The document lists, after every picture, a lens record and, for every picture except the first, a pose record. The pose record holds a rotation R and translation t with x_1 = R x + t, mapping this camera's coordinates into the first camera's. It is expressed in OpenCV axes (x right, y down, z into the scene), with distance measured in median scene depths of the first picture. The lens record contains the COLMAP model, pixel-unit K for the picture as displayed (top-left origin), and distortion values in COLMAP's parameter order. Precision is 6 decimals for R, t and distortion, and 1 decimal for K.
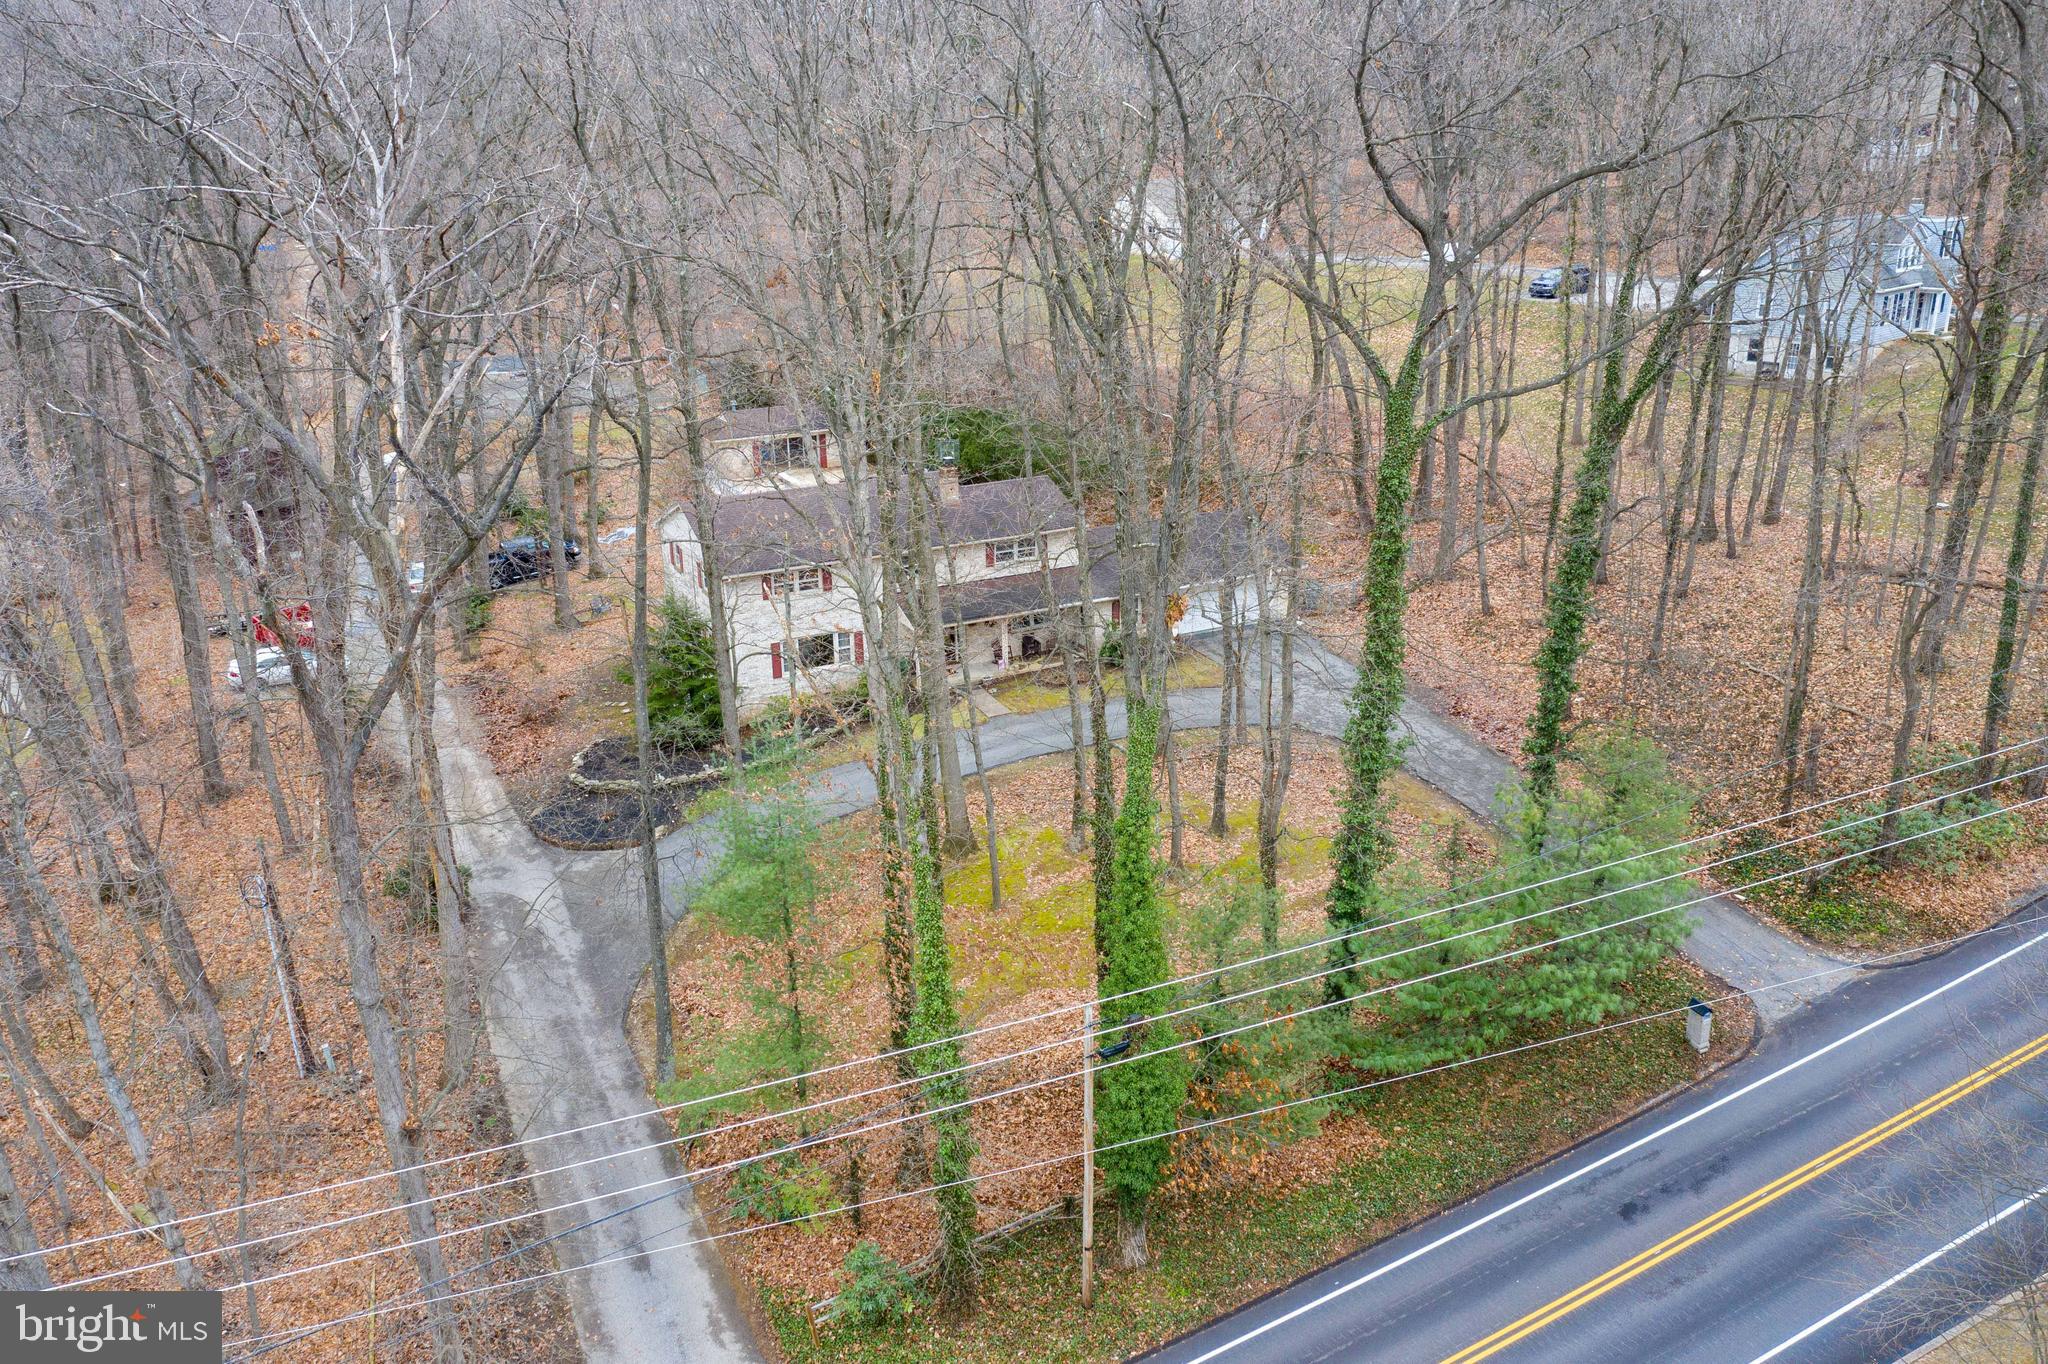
lens RADIAL K [[1640.2, 0, 1030.0], [0, 1640.2, 687.1], [0, 0, 1]] dist [-0.008511, 0.018135]
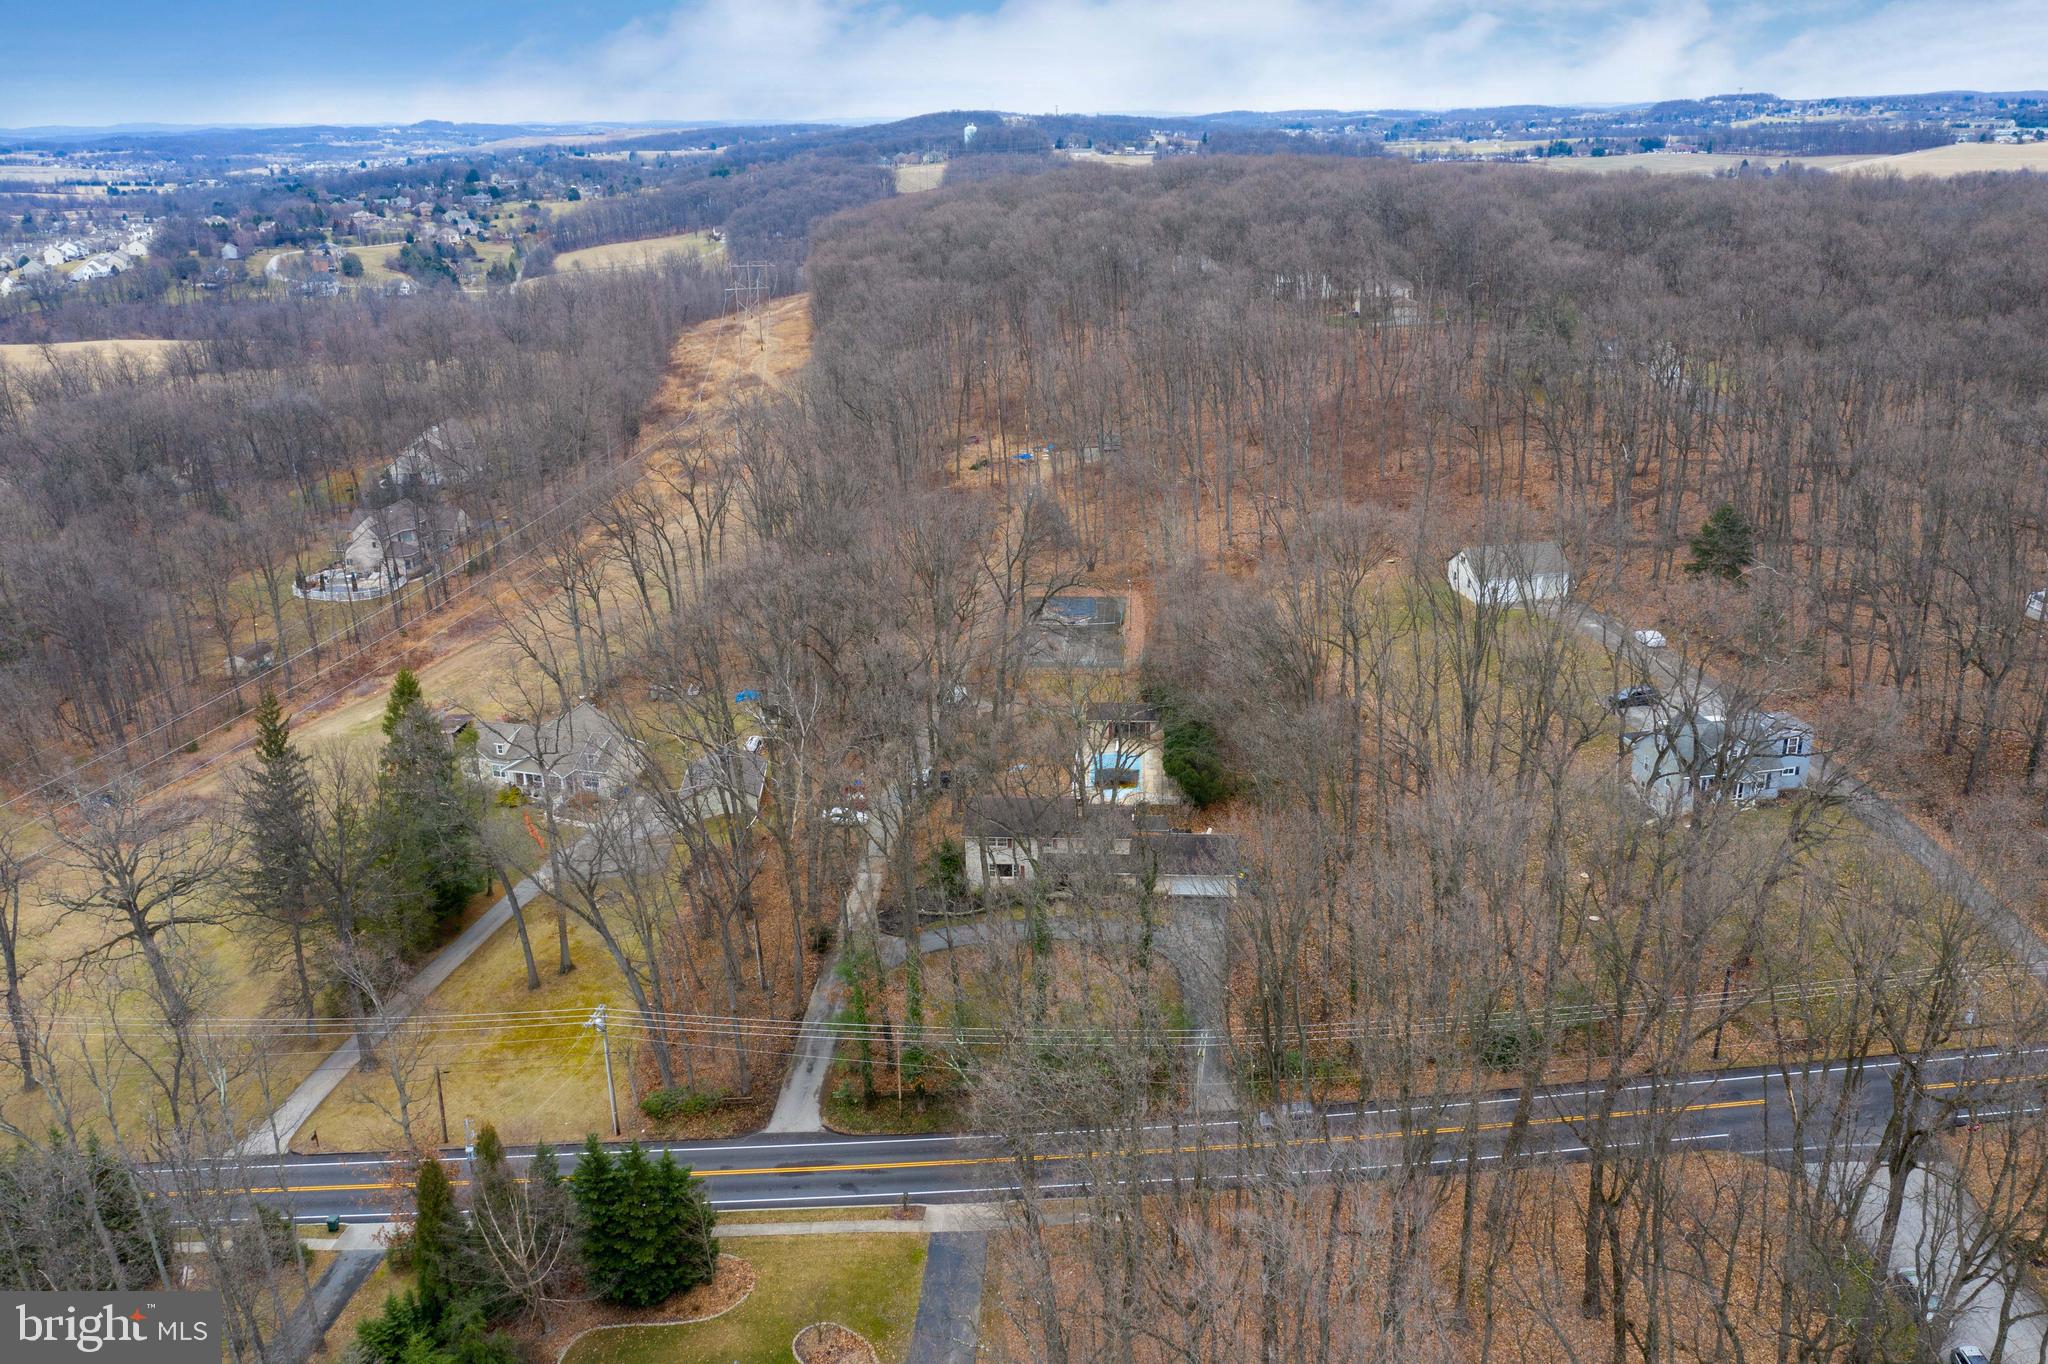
lens RADIAL K [[1640.2, 0, 1026.7], [0, 1640.2, 690.6], [0, 0, 1]] dist [-0.008511, 0.018135]
pose [[0.848638, 0.175418, -0.499041, 1.600483], [-0.165339, 0.984108, 0.064759, -0.671499], [0.502470, 0.027554, 0.864155, -1.619978]]
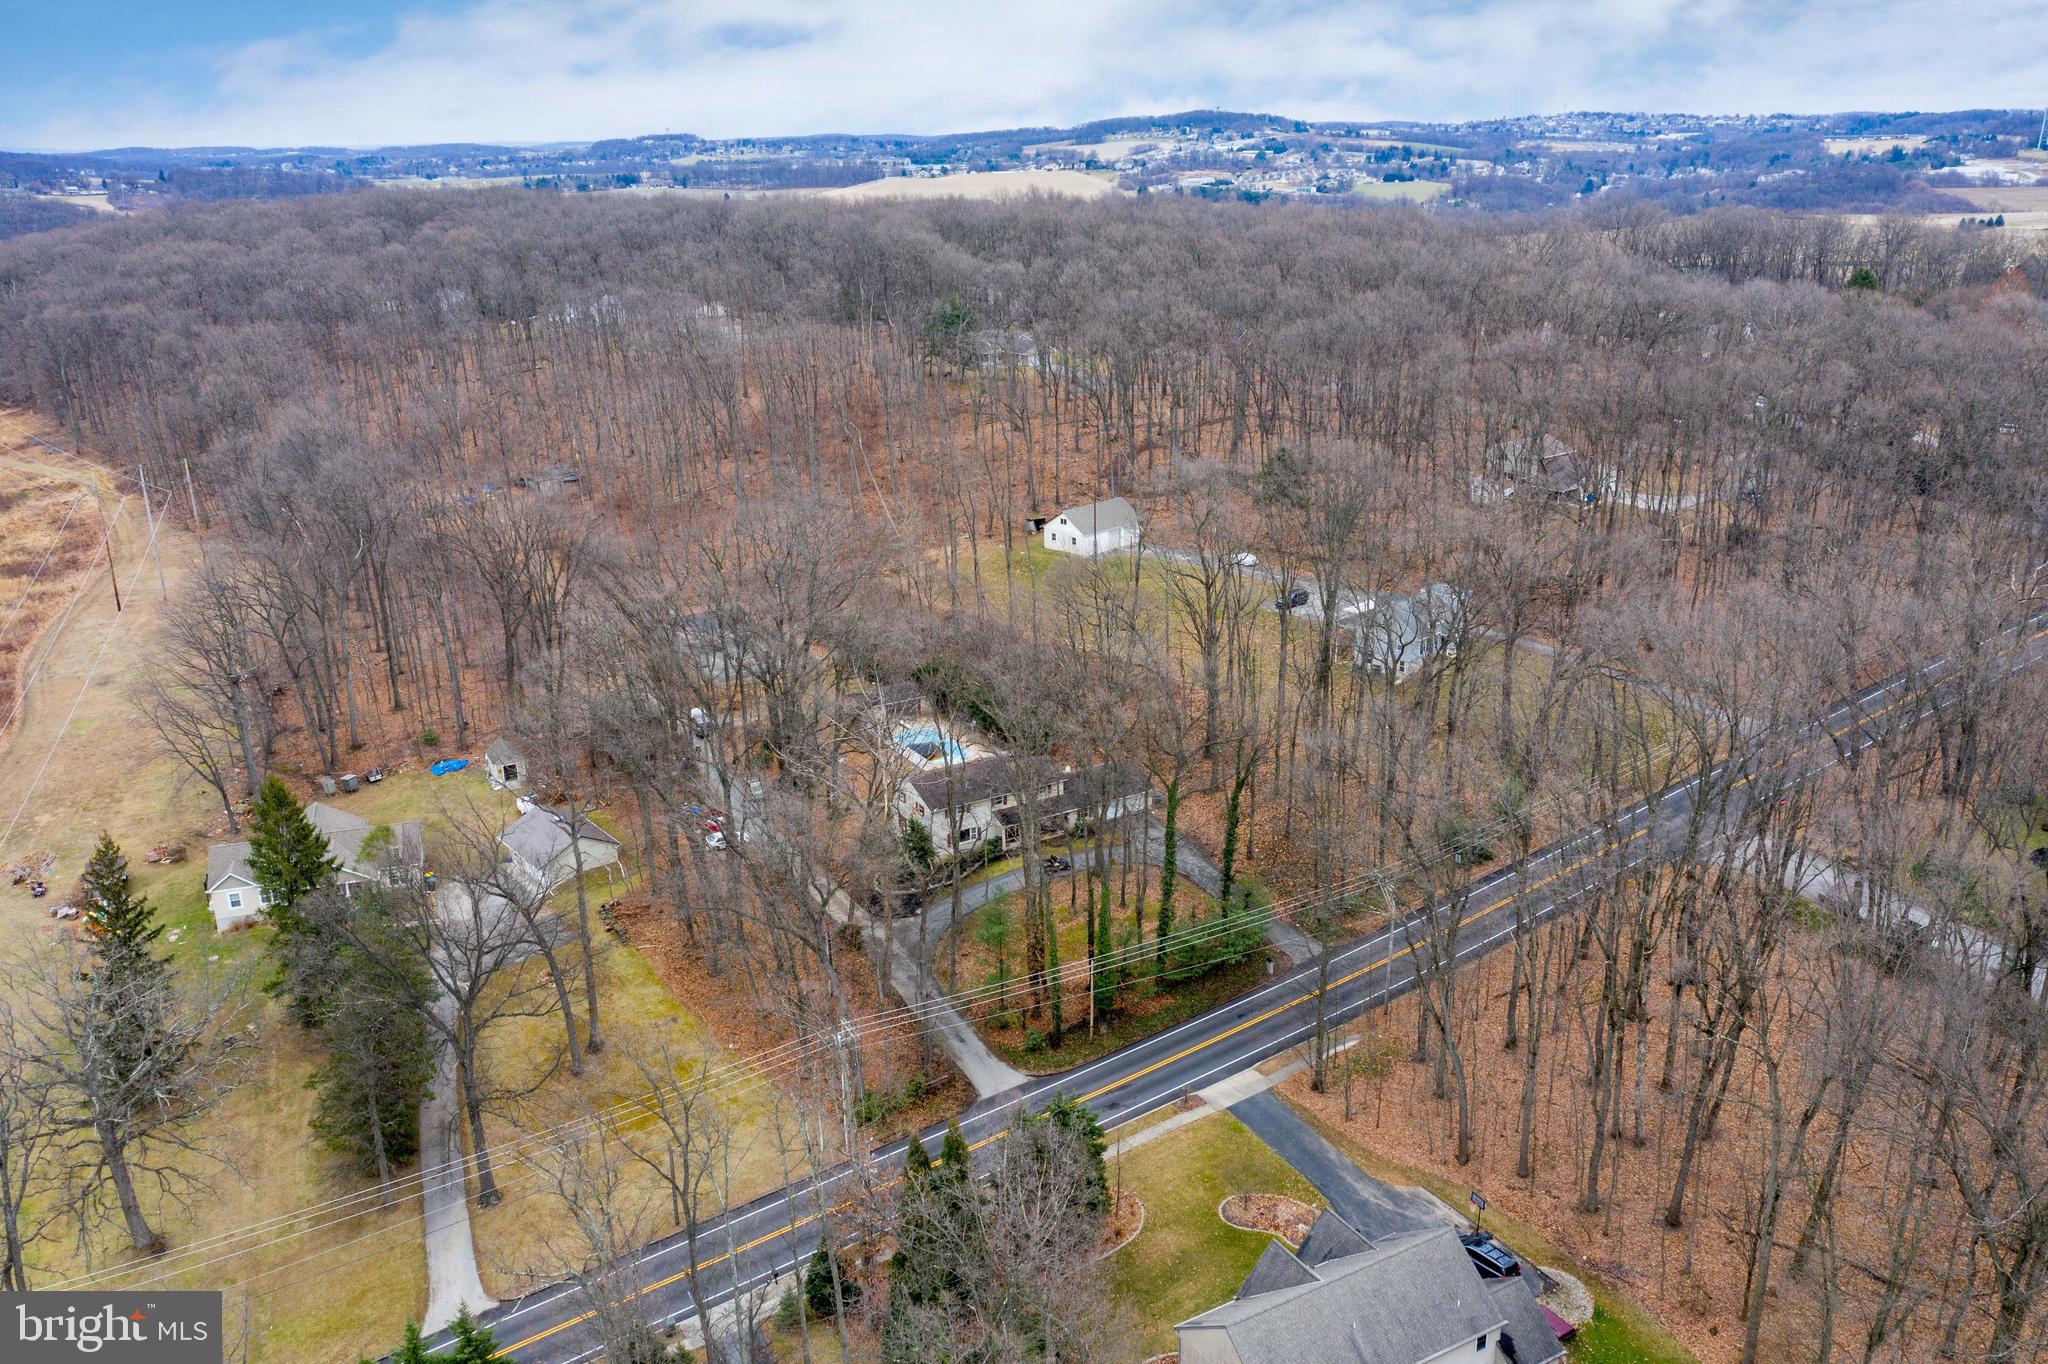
lens RADIAL K [[1640.2, 0, 1012.0], [0, 1640.2, 674.1], [0, 0, 1]] dist [-0.008511, 0.018135]
pose [[0.998014, -0.015770, 0.060993, -0.317518], [0.016462, 0.999806, -0.010858, -0.371948], [-0.060810, 0.011840, 0.998079, -2.390882]]
